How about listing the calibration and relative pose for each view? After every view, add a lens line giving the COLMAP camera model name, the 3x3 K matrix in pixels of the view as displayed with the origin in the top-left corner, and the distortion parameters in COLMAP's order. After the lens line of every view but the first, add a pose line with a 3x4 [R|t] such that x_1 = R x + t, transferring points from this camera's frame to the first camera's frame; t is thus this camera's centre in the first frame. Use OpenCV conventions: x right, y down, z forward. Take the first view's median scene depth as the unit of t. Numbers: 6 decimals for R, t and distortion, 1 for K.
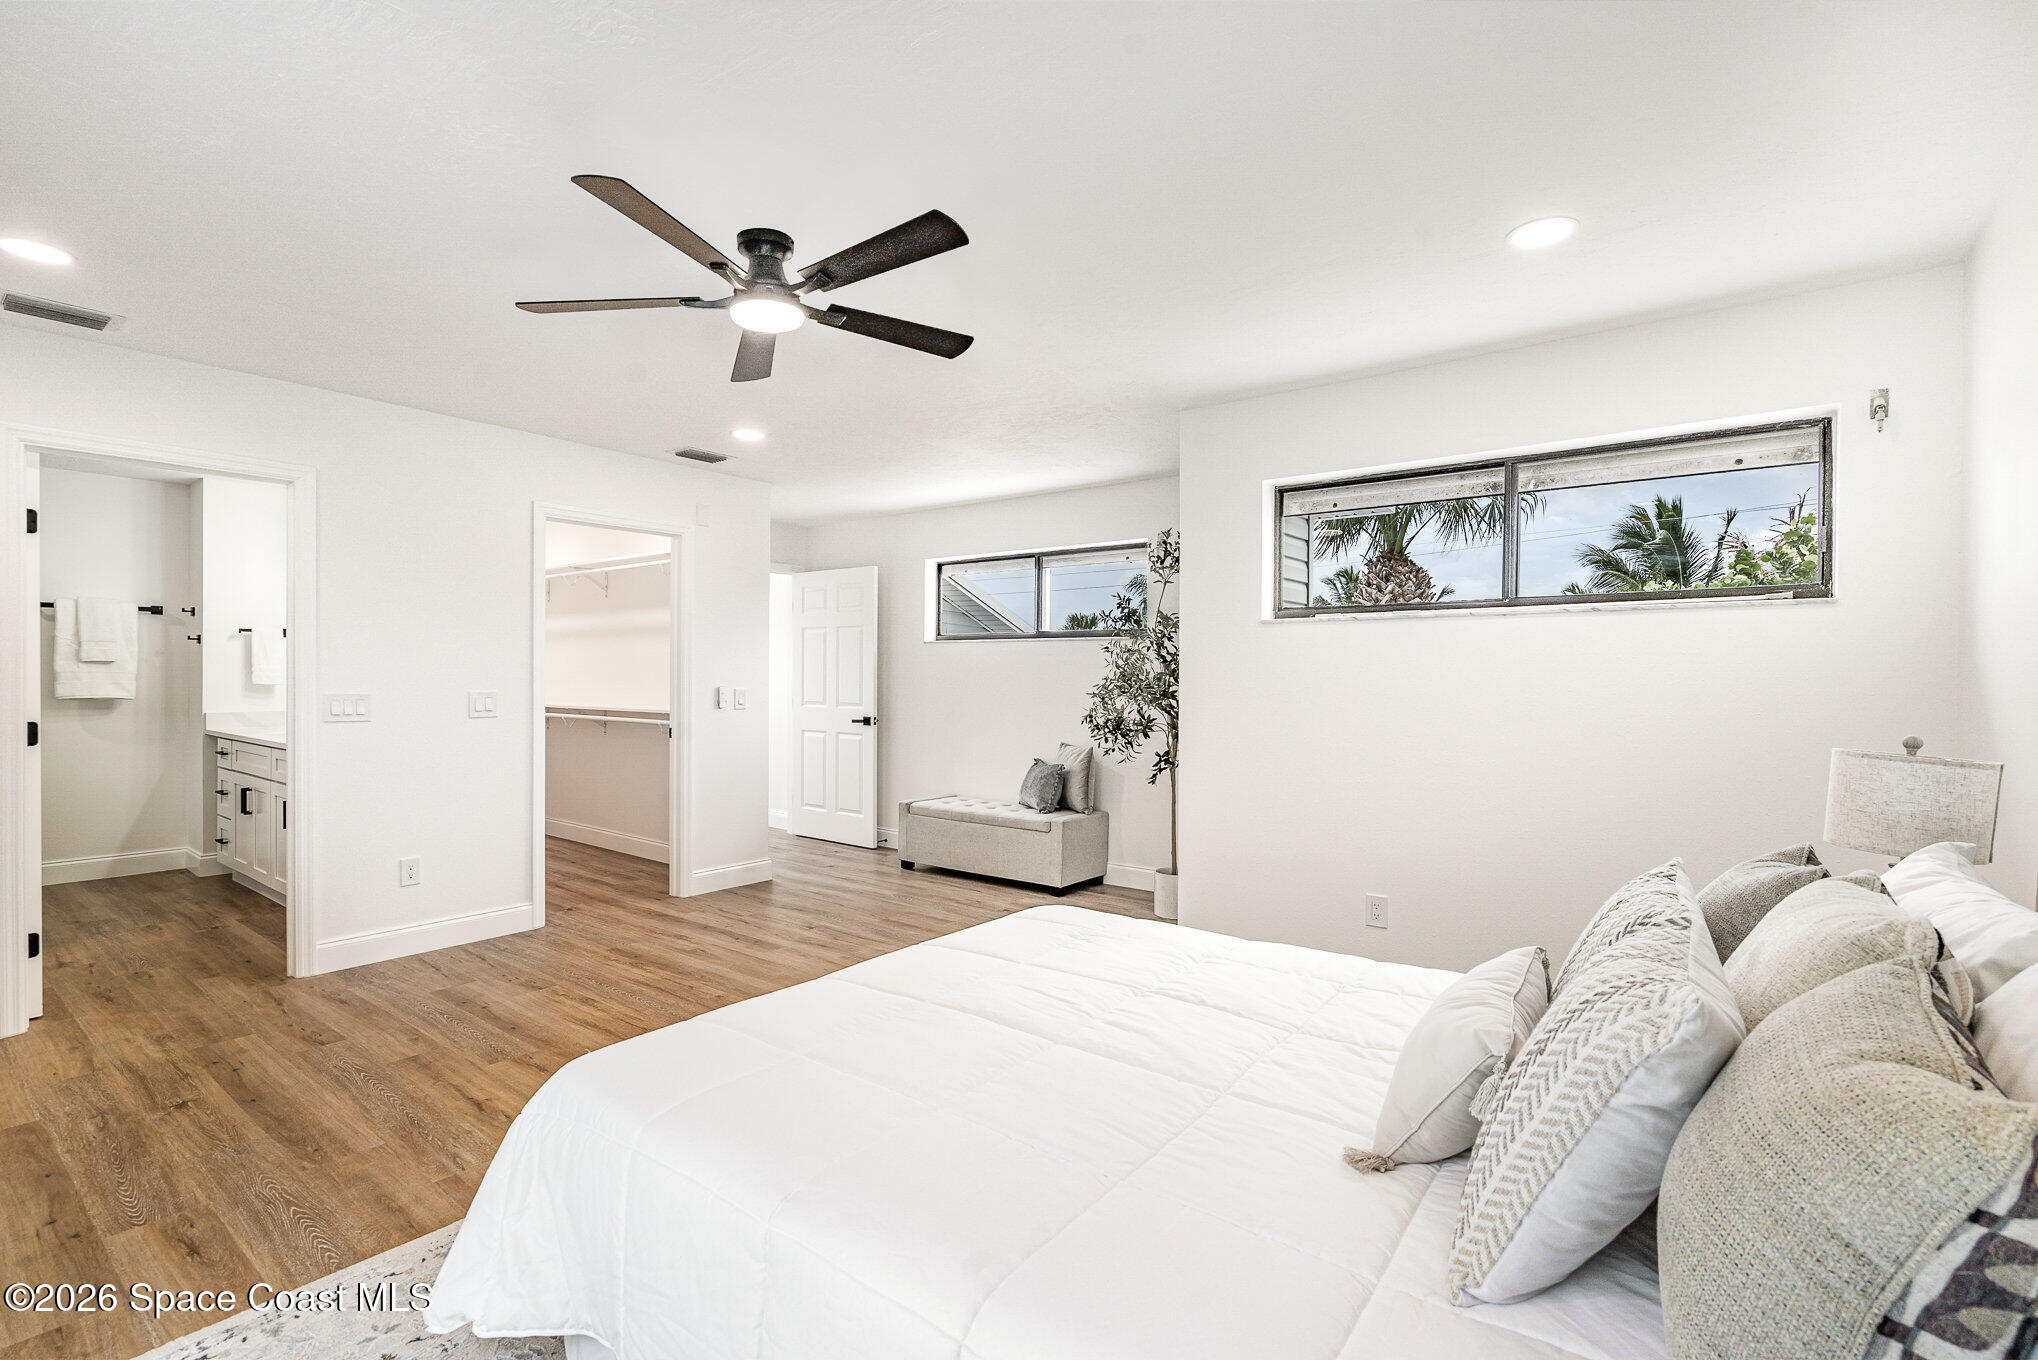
lens RADIAL K [[930.8, 0, 1021.1], [0, 930.8, 686.1], [0, 0, 1]] dist [0.001231, 0.000525]
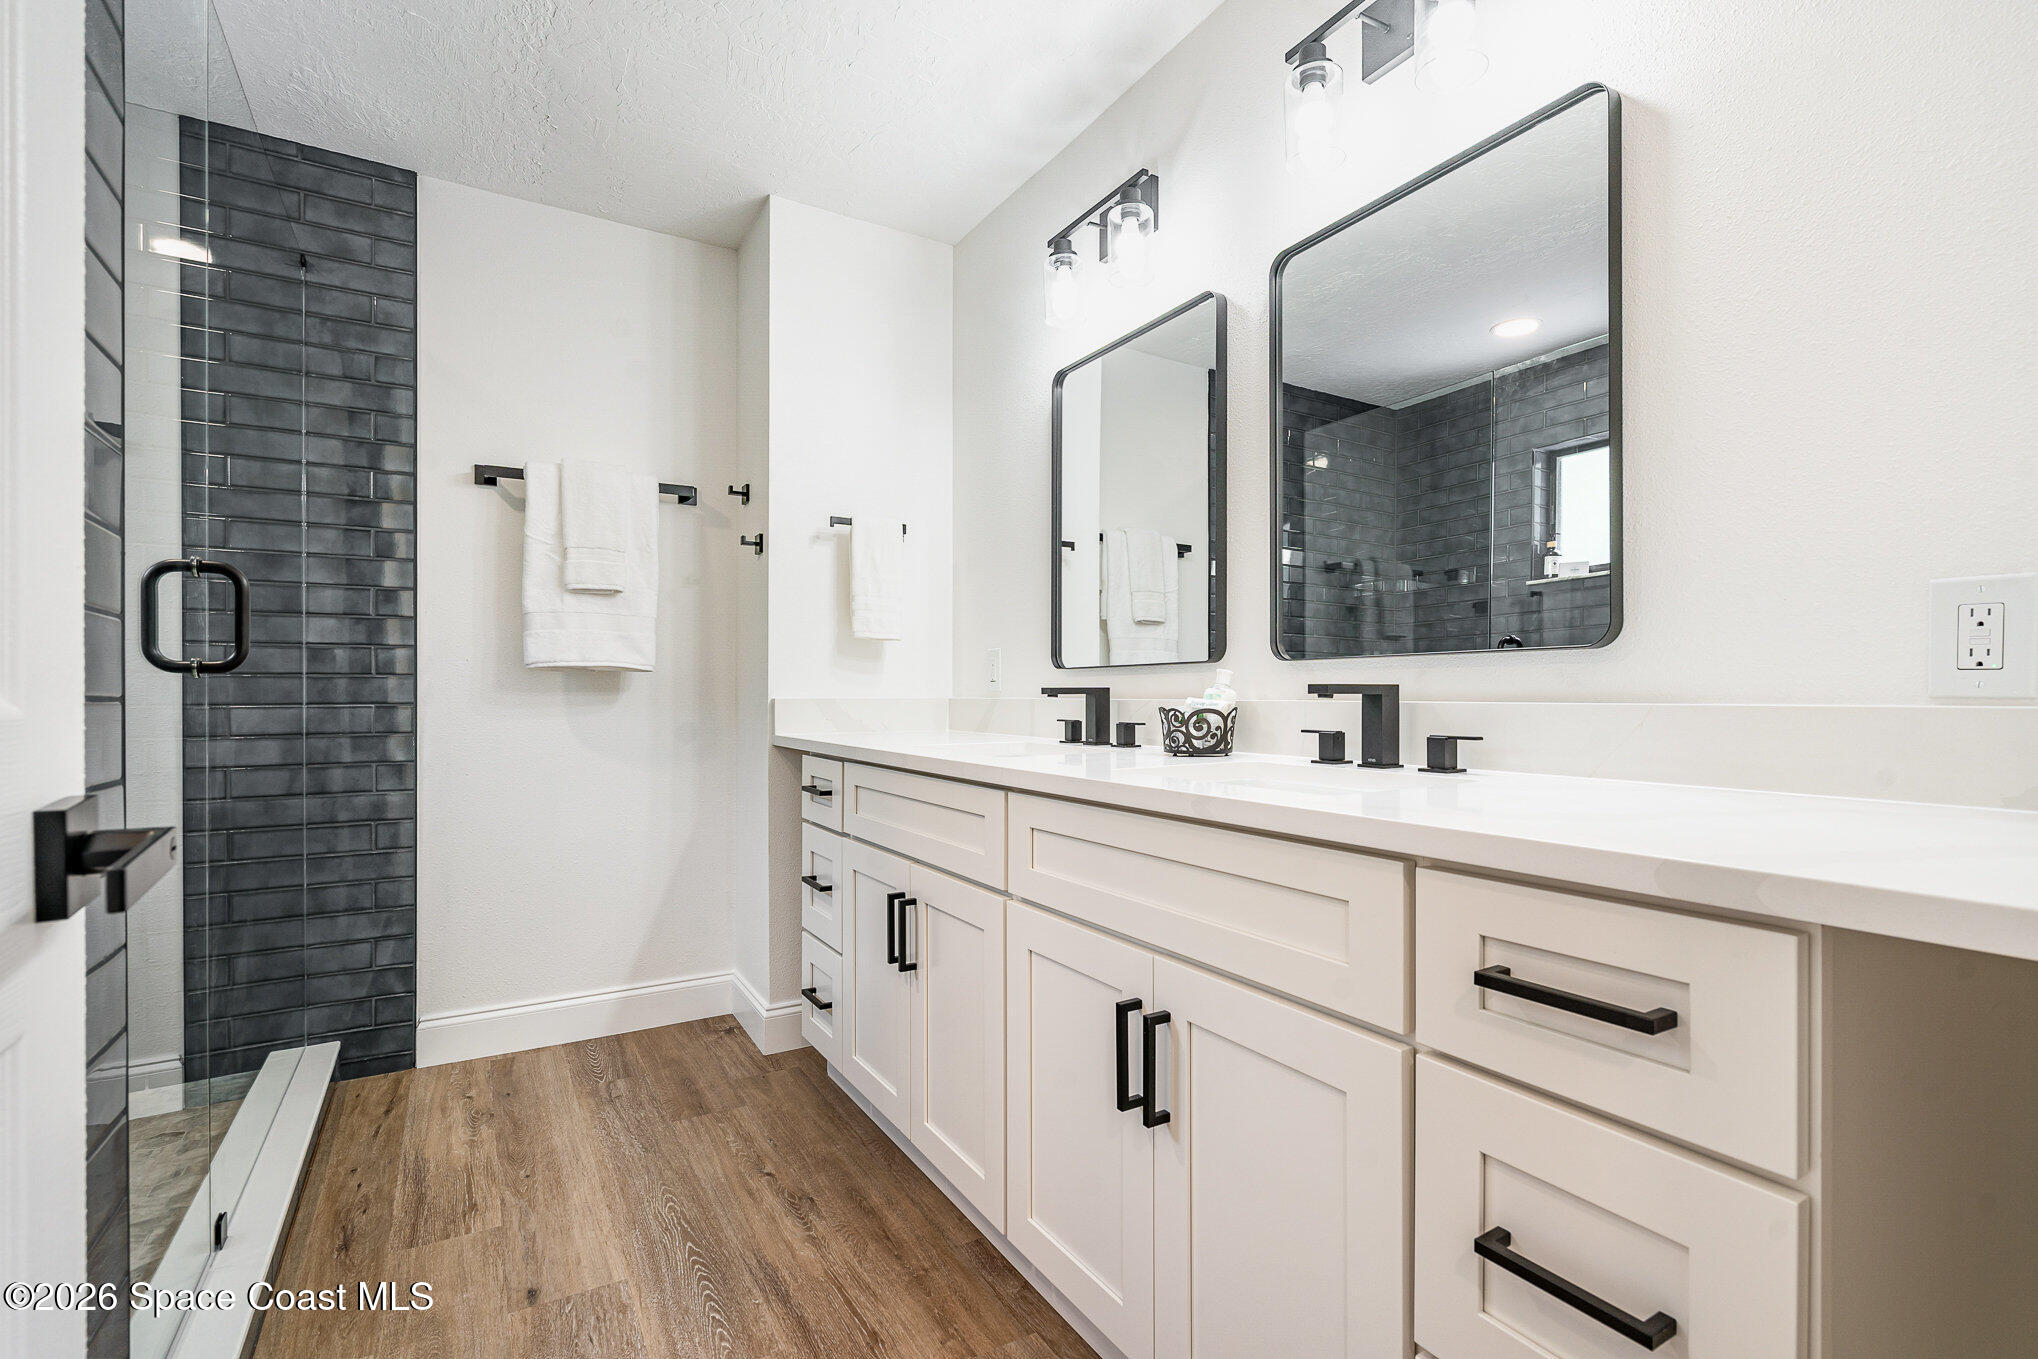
lens RADIAL K [[930.8, 0, 1021.1], [0, 930.8, 685.6], [0, 0, 1]] dist [0.001231, 0.000525]
pose [[0.934305, -0.012459, -0.356256, -0.603739], [0.006541, 0.999820, -0.017811, 0.031283], [0.356414, 0.014310, 0.934219, 0.619878]]
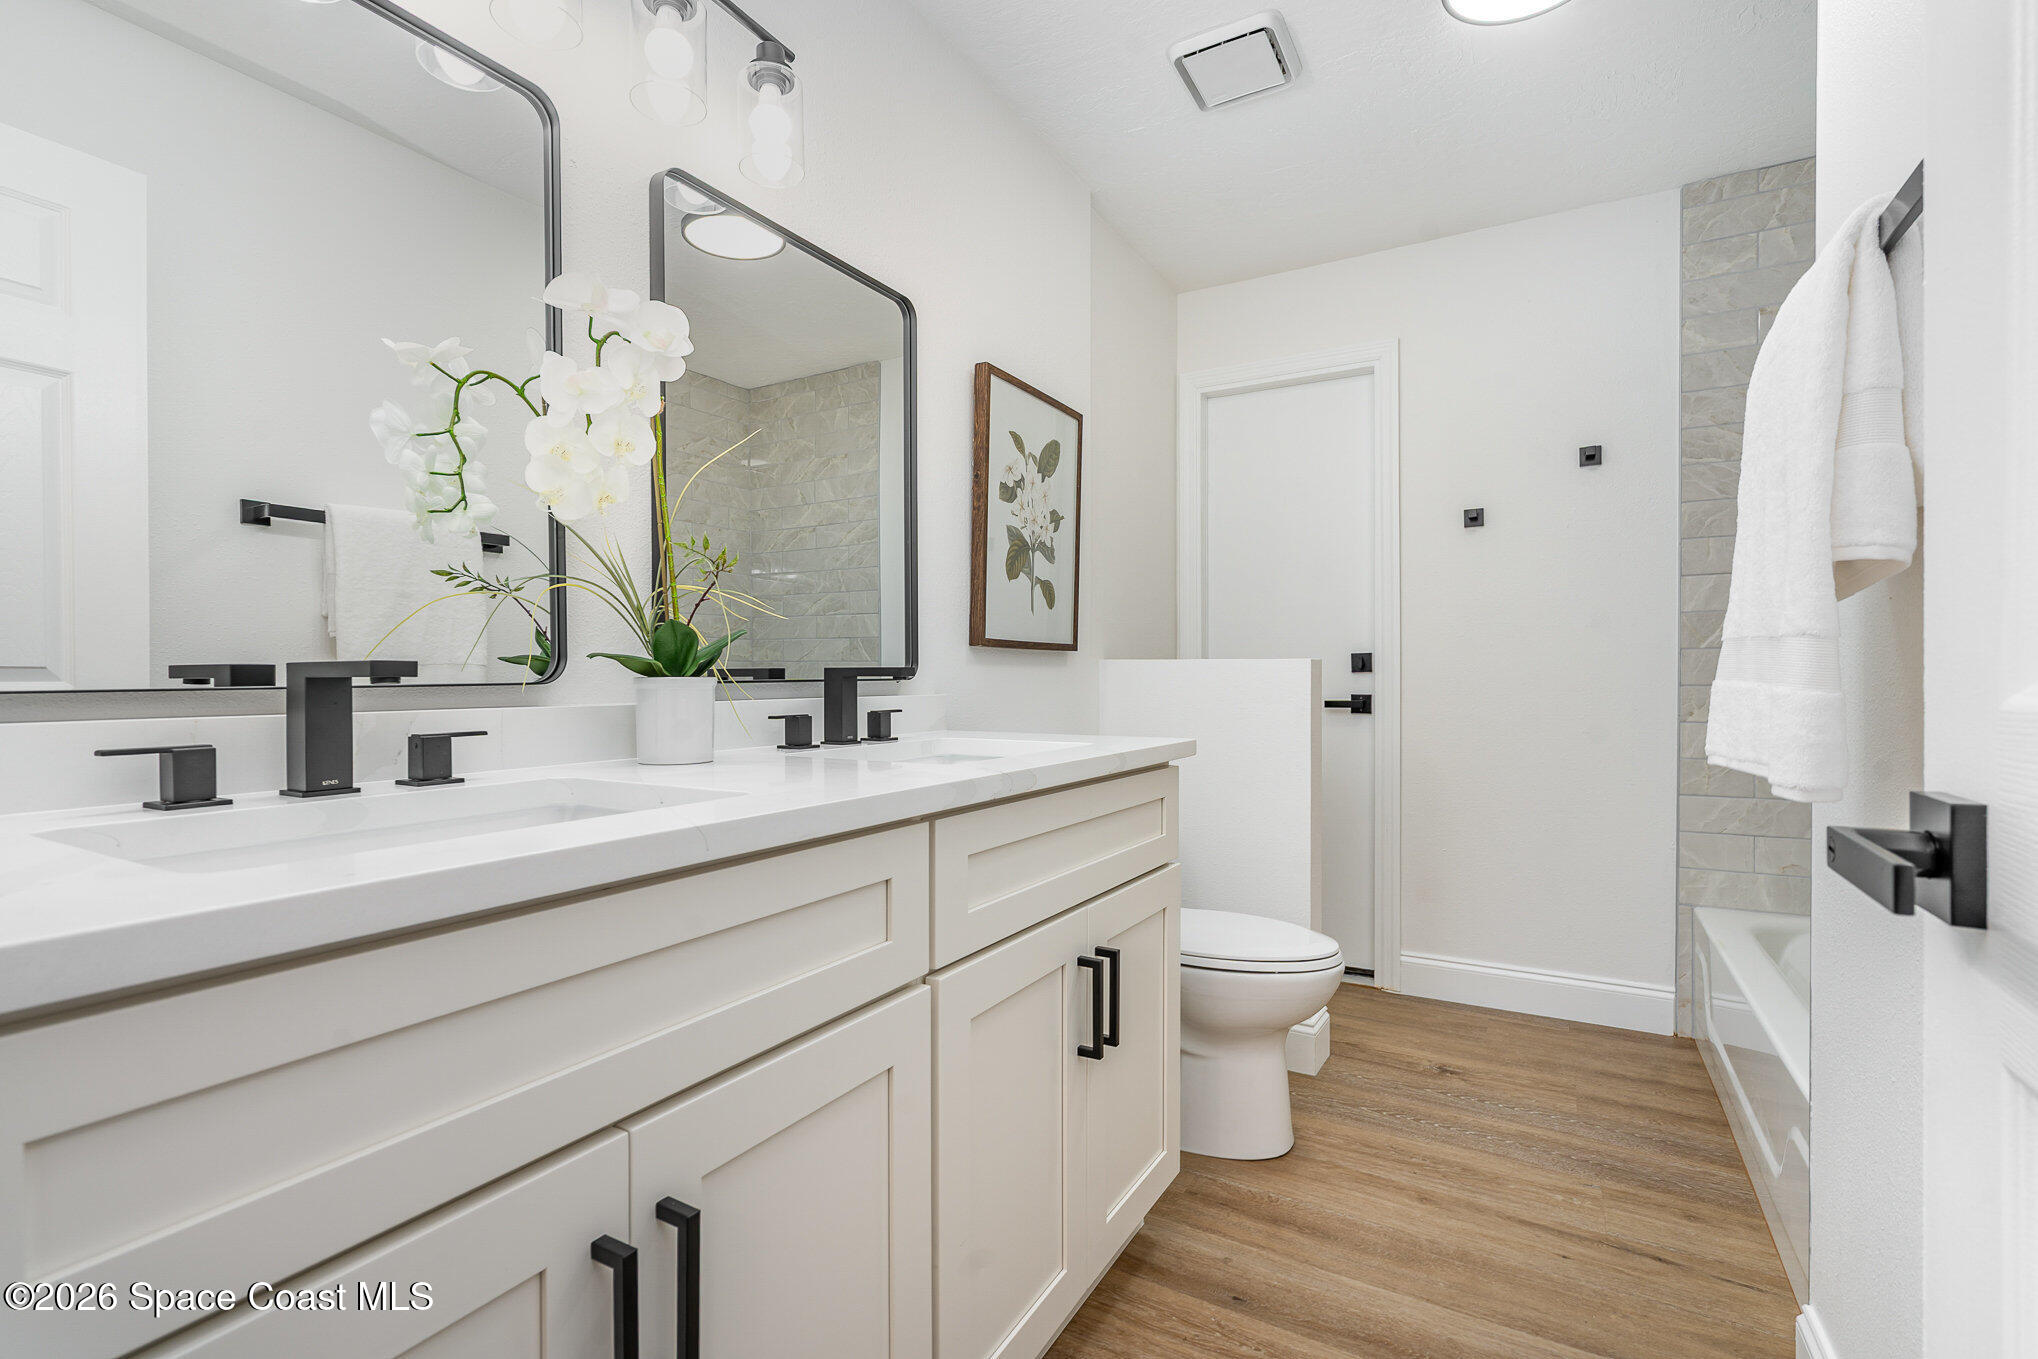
lens RADIAL K [[930.8, 0, 1021.1], [0, 930.8, 685.6], [0, 0, 1]] dist [0.001231, 0.000525]
pose [[-0.142257, -0.010682, 0.989772, -0.886761], [0.019100, 0.999726, 0.013535, 0.029746], [-0.989645, 0.020830, -0.142014, 0.882607]]
